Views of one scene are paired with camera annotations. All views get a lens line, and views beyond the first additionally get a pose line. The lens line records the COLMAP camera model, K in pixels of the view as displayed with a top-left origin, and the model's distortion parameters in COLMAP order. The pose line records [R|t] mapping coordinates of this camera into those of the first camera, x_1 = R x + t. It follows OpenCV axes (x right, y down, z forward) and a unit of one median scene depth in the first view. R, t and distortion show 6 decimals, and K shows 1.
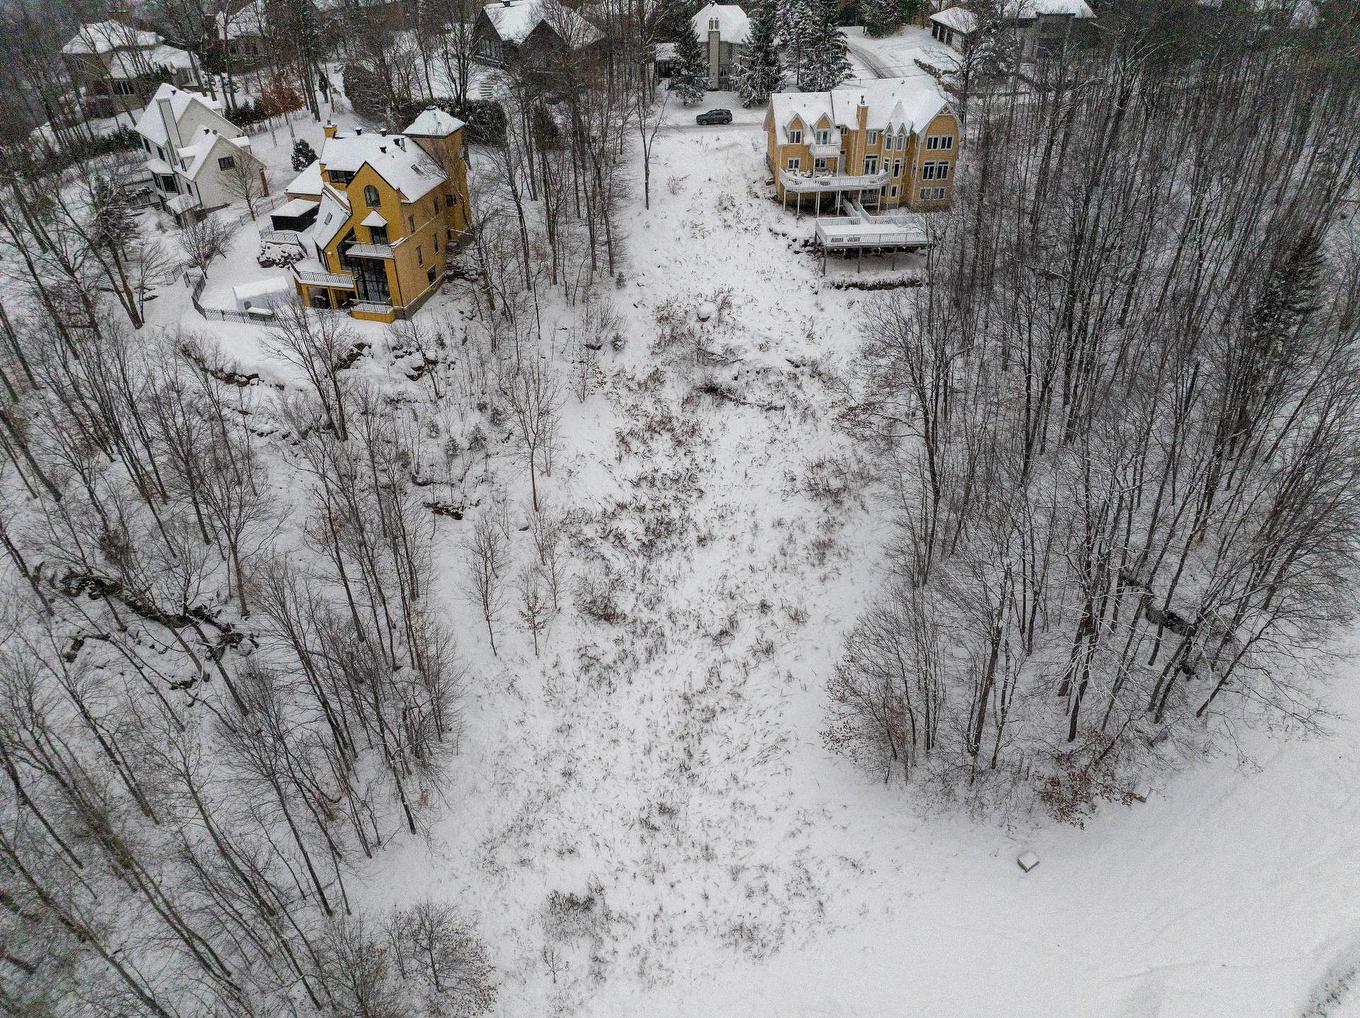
lens RADIAL K [[954.1, 0, 685.0], [0, 954.1, 500.2], [0, 0, 1]] dist [-0.031063, -0.006345]
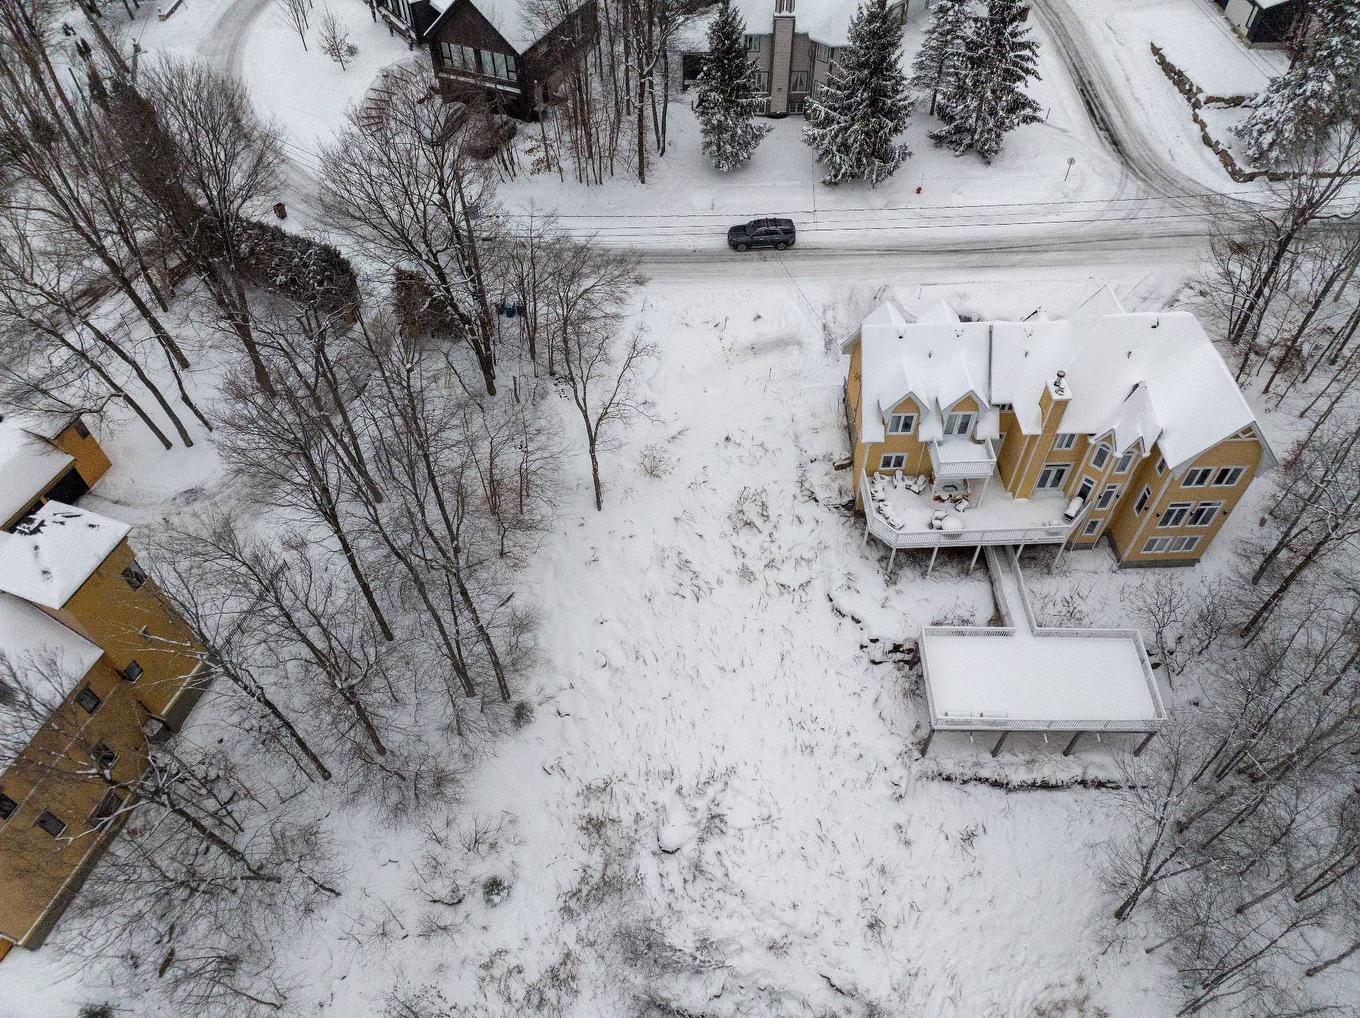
lens RADIAL K [[954.1, 0, 687.2], [0, 954.1, 504.3], [0, 0, 1]] dist [-0.031063, -0.006345]
pose [[0.993847, 0.081462, -0.075050, 0.056422], [-0.059368, 0.963792, 0.259961, -0.534542], [0.093509, -0.253906, 0.962698, 0.604342]]
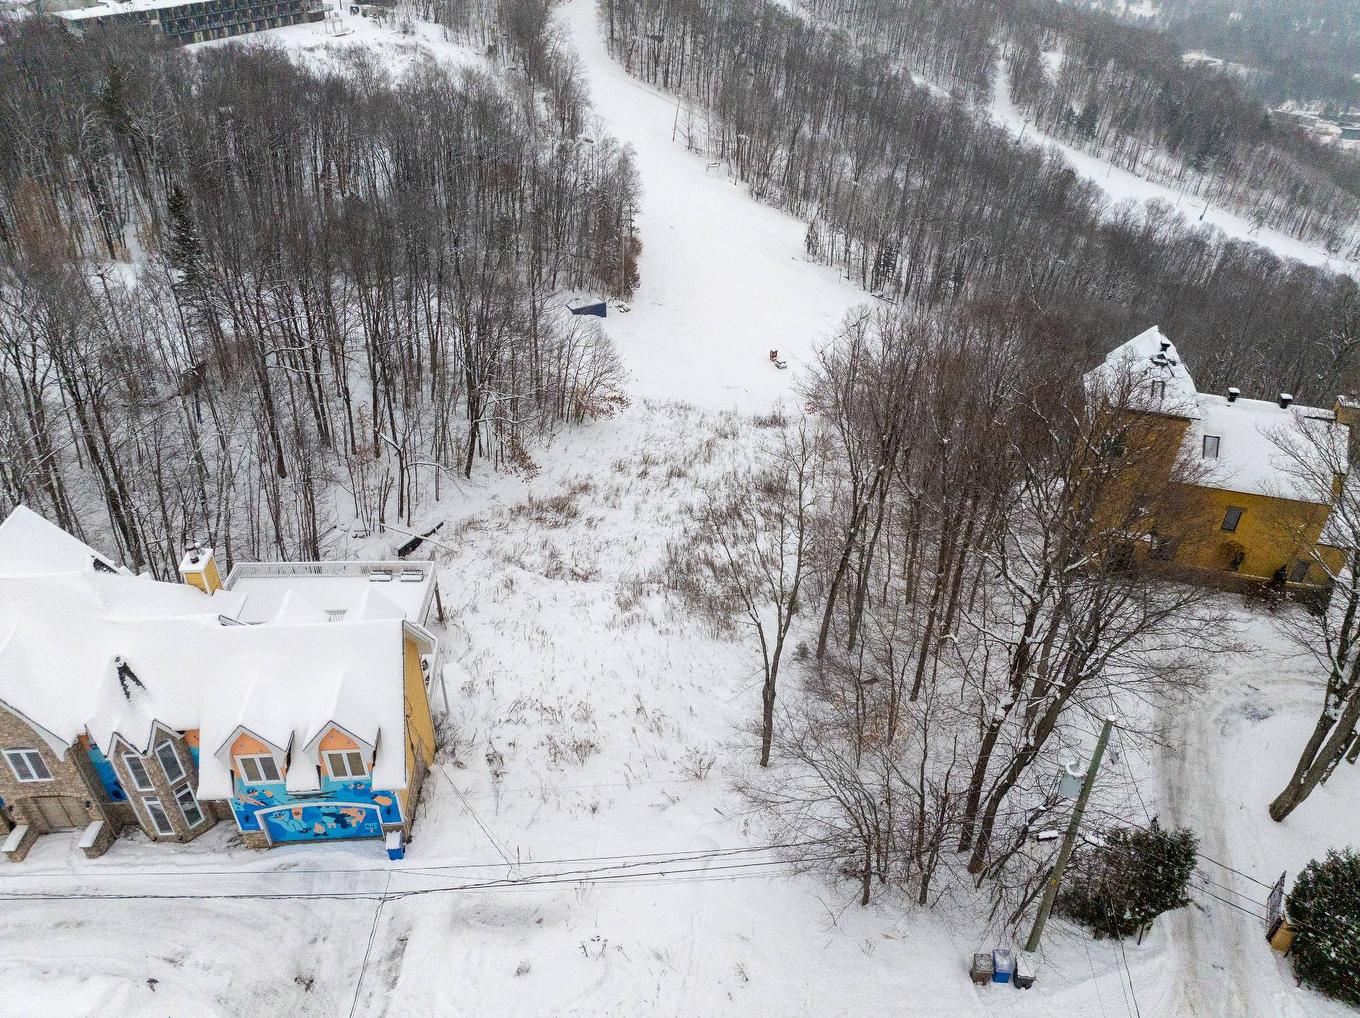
lens RADIAL K [[954.1, 0, 693.0], [0, 954.1, 497.4], [0, 0, 1]] dist [-0.031063, -0.006345]
pose [[-0.998374, -0.044622, 0.035464, -0.022364], [0.016802, 0.364146, 0.931190, -0.873452], [-0.054465, 0.930272, -0.362804, 1.248661]]
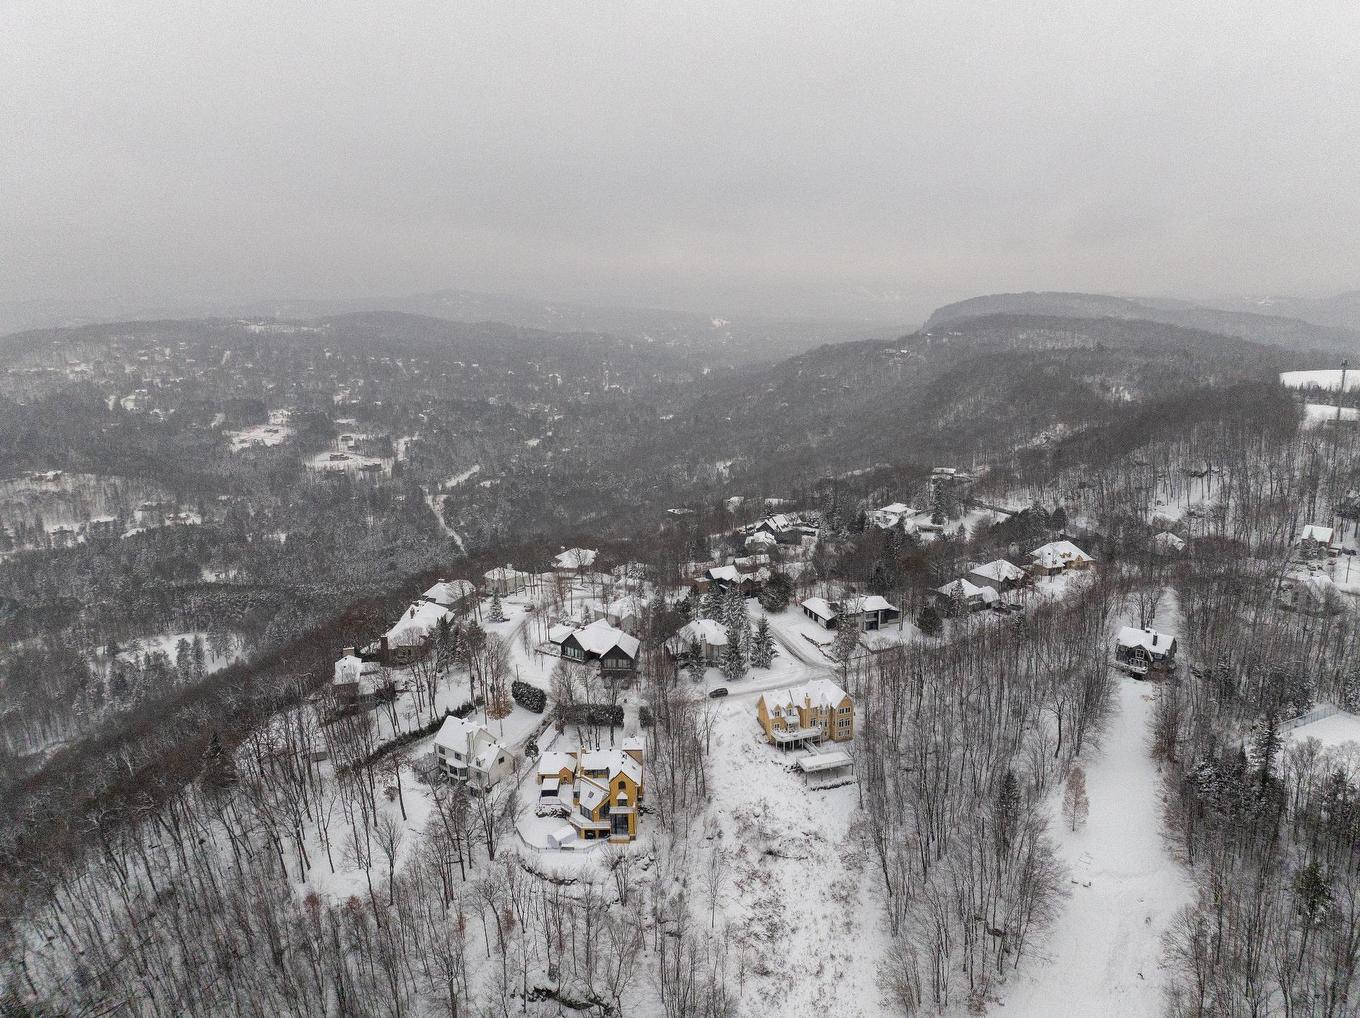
lens RADIAL K [[954.1, 0, 690.1], [0, 954.1, 503.7], [0, 0, 1]] dist [-0.031063, -0.006345]
pose [[0.974356, -0.058178, 0.217362, -0.565584], [0.136461, 0.920859, -0.365236, -0.087631], [-0.178912, 0.385531, 0.905183, -1.164772]]
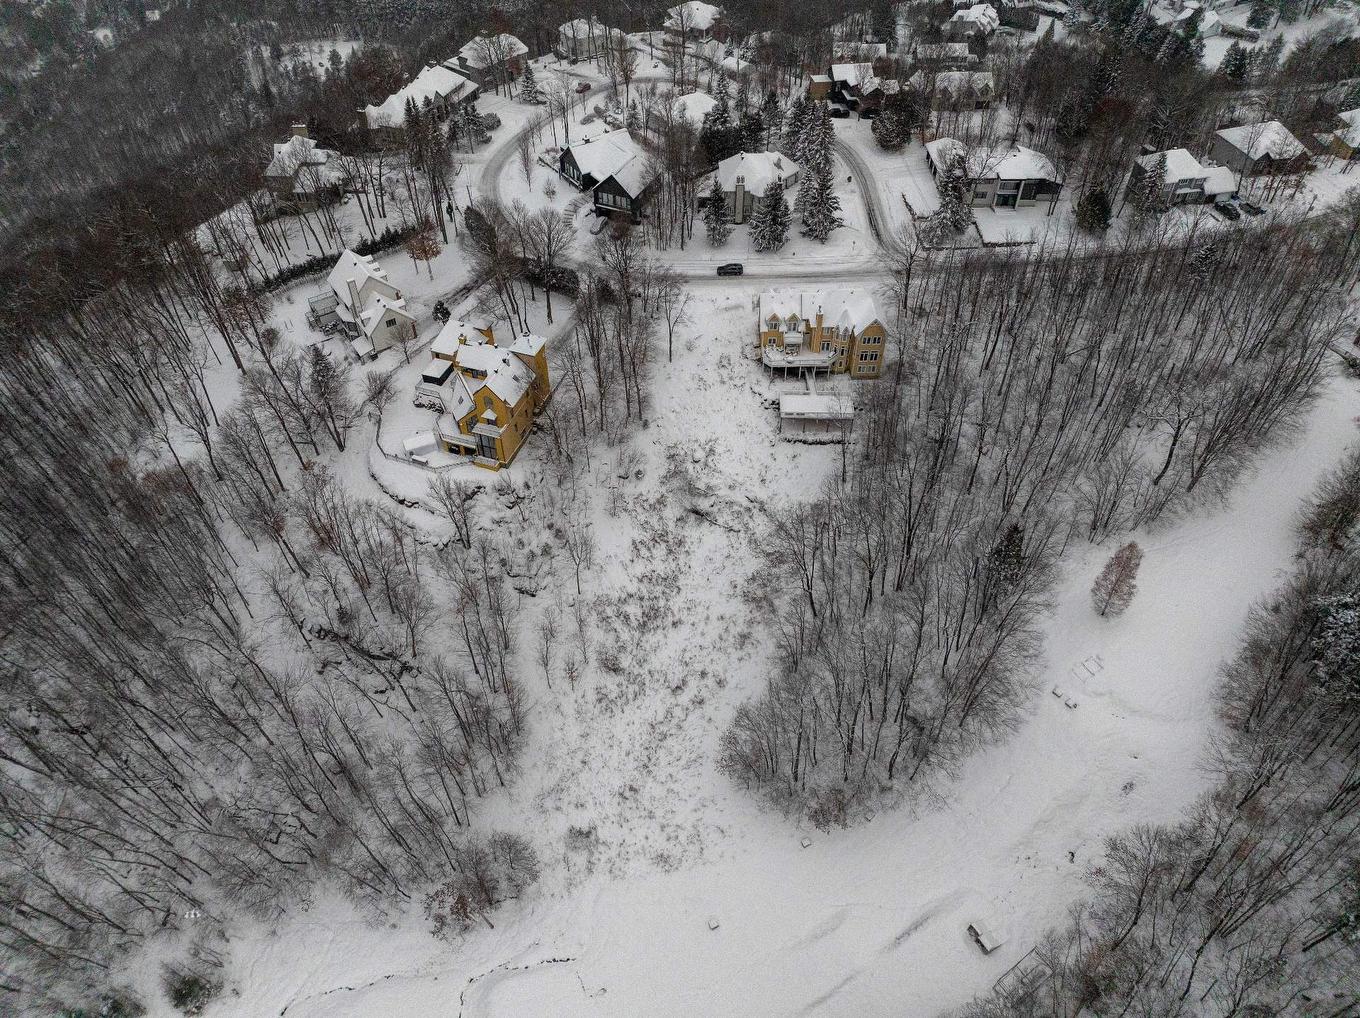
lens RADIAL K [[954.1, 0, 688.0], [0, 954.1, 496.8], [0, 0, 1]] dist [-0.031063, -0.006345]
pose [[0.994053, 0.081794, -0.071898, 0.130479], [-0.068159, 0.982201, 0.175032, -0.431348], [0.084935, -0.169090, 0.981934, -0.557955]]
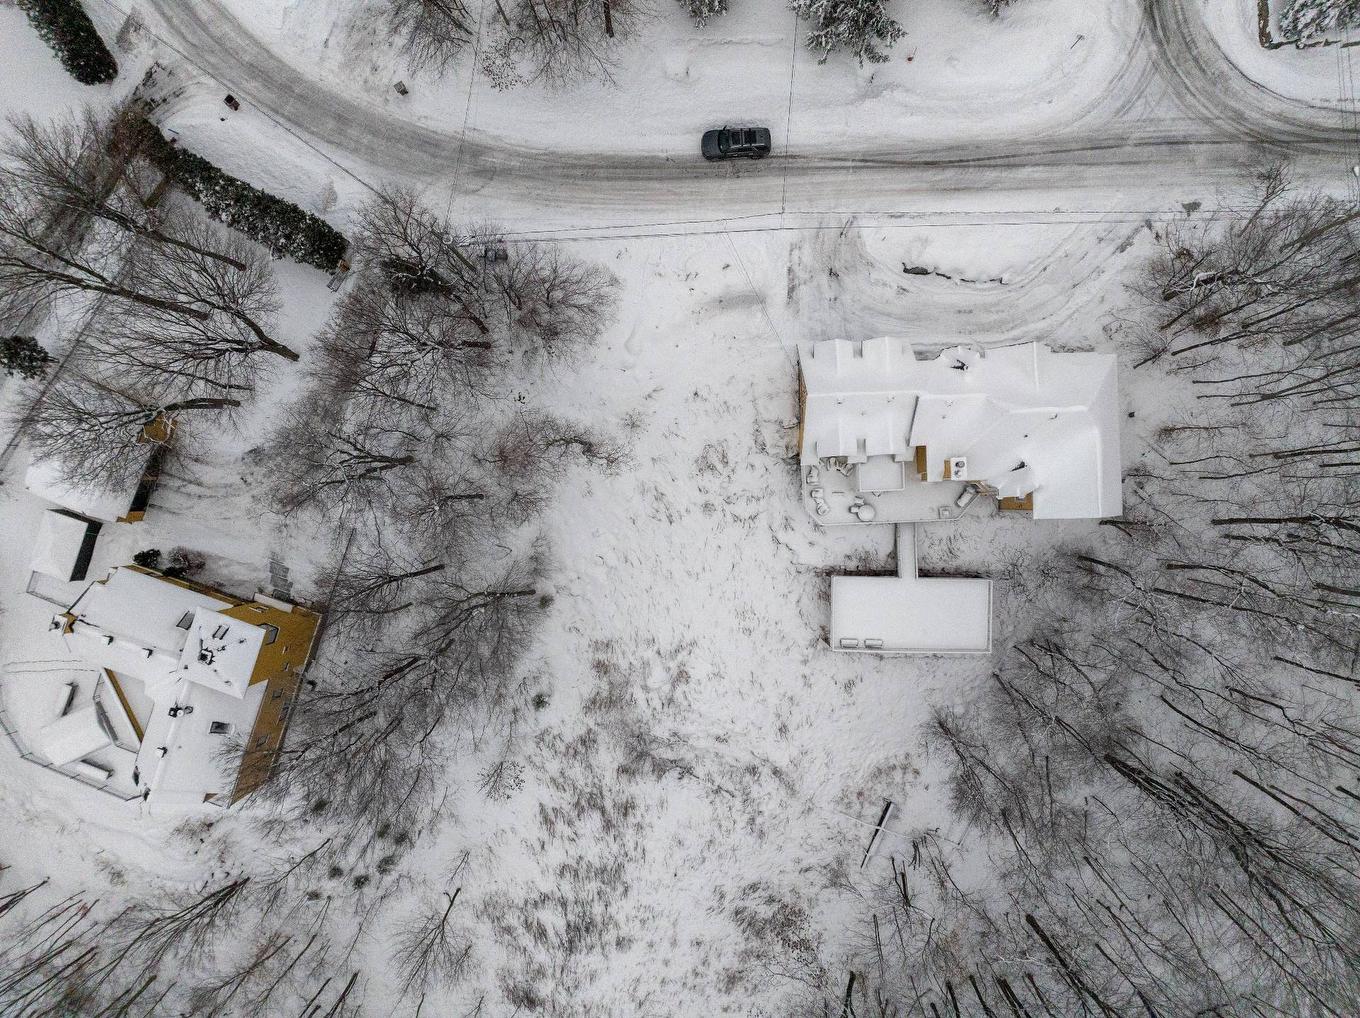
lens RADIAL K [[954.1, 0, 691.9], [0, 954.1, 503.5], [0, 0, 1]] dist [-0.031063, -0.006345]
pose [[0.993958, 0.109749, -0.001611, 0.039674], [-0.061451, 0.568578, 0.820331, -0.970396], [0.090946, -0.815276, 0.571887, 0.735166]]
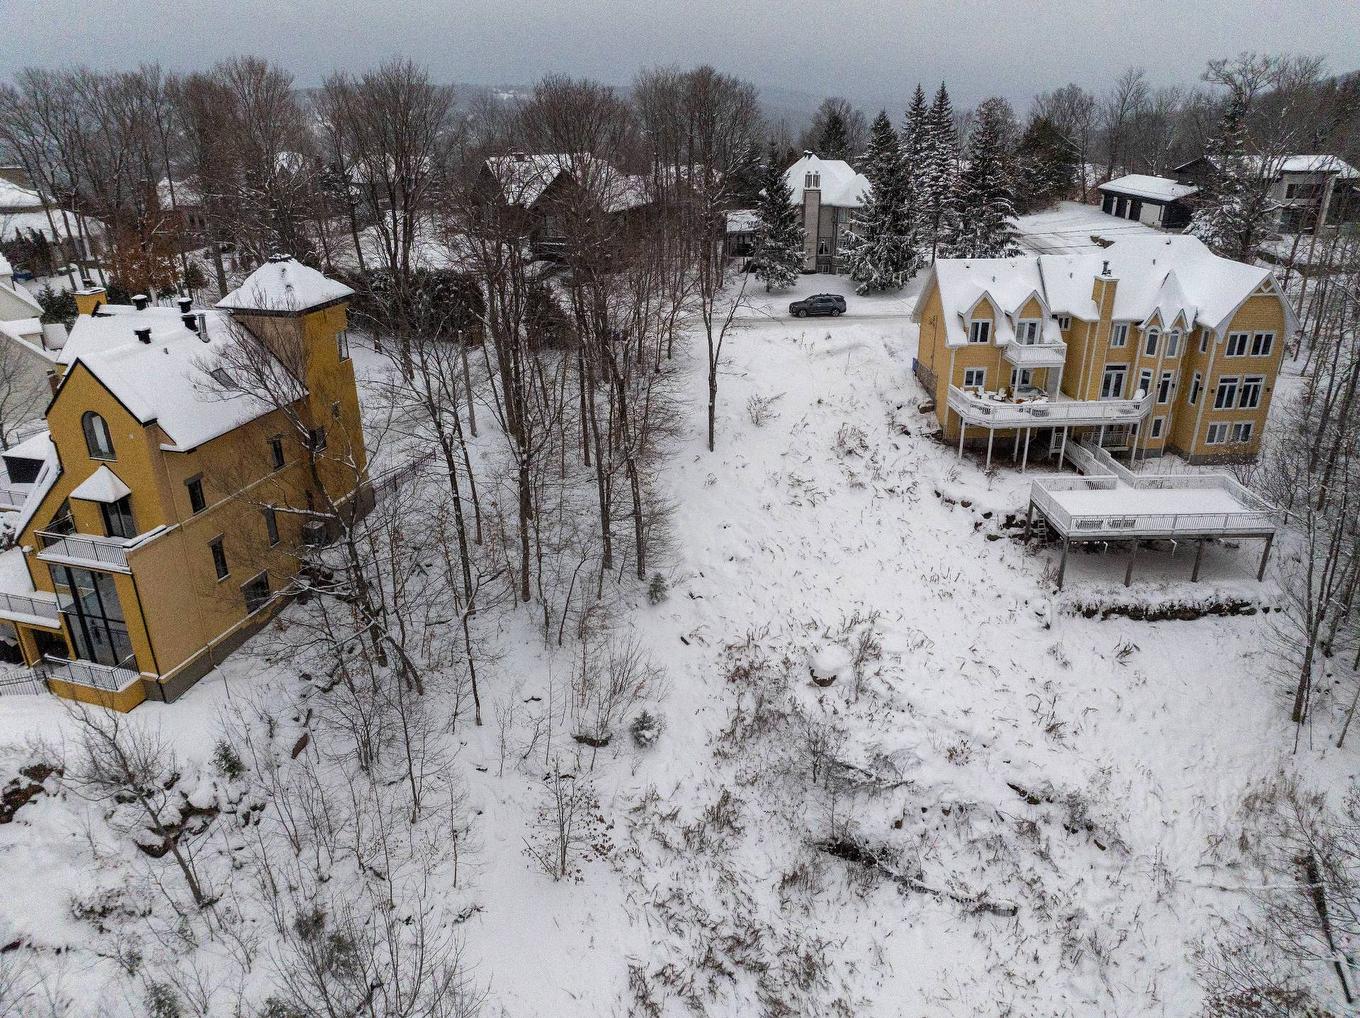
lens RADIAL K [[954.1, 0, 686.4], [0, 954.1, 499.8], [0, 0, 1]] dist [-0.031063, -0.006345]
pose [[0.998405, 0.019887, -0.052830, -0.028560], [-0.030462, 0.977731, -0.207638, -0.190542], [0.047525, 0.208916, 0.976778, 0.540222]]
